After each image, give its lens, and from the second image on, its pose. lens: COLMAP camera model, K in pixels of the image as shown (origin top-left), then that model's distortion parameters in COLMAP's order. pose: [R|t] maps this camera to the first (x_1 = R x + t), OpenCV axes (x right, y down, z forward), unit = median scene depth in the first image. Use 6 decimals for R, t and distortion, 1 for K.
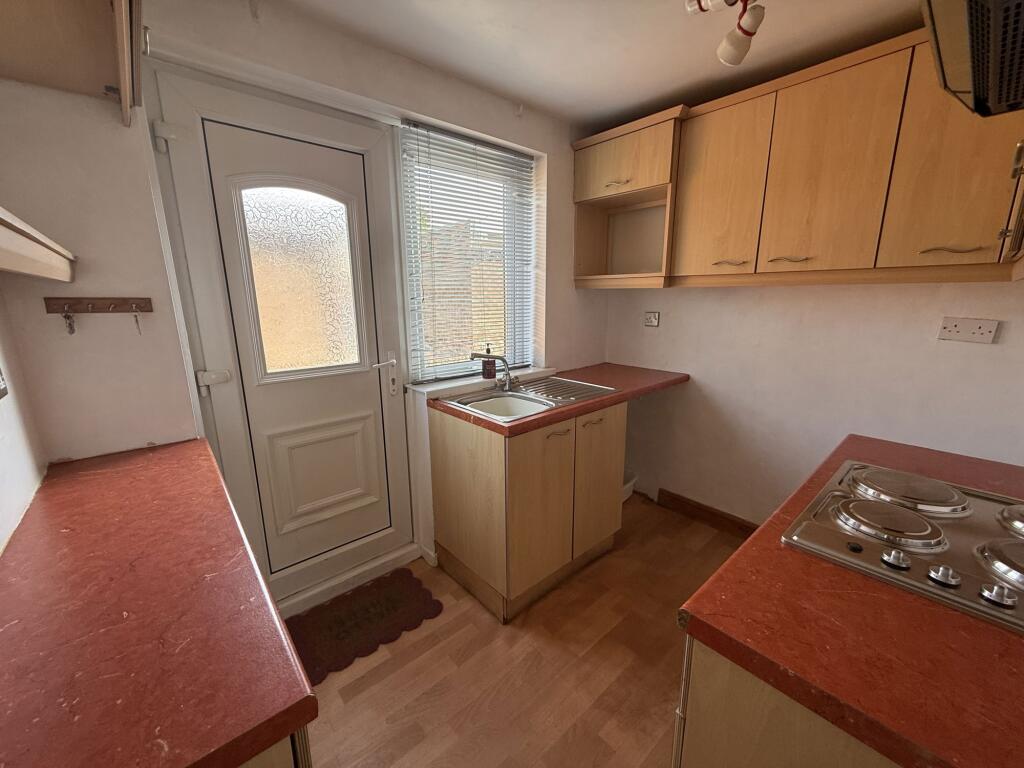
lens RADIAL K [[408.5, 0, 510.0], [0, 408.5, 384.2], [0, 0, 1]] dist [0.000383, 0.000016]
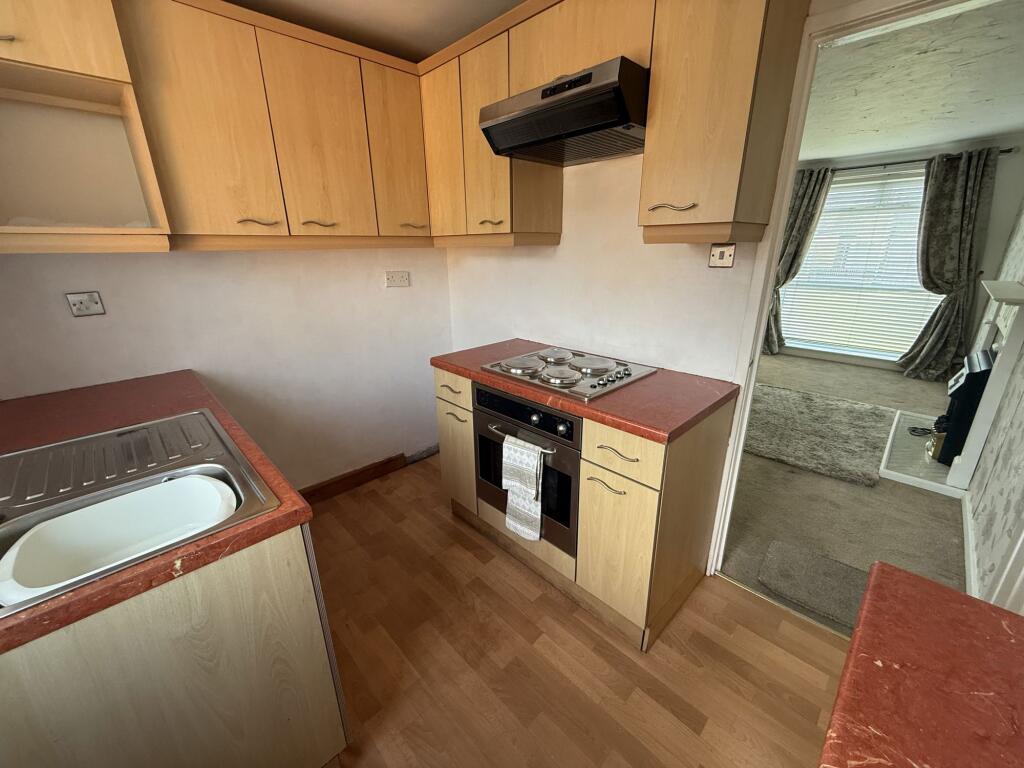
lens RADIAL K [[408.5, 0, 509.6], [0, 408.5, 382.5], [0, 0, 1]] dist [0.000383, 0.000016]
pose [[-0.050132, -0.310392, 0.949286, -0.475051], [0.224286, 0.922705, 0.313546, -0.157783], [-0.973233, 0.228631, 0.023360, 0.627499]]
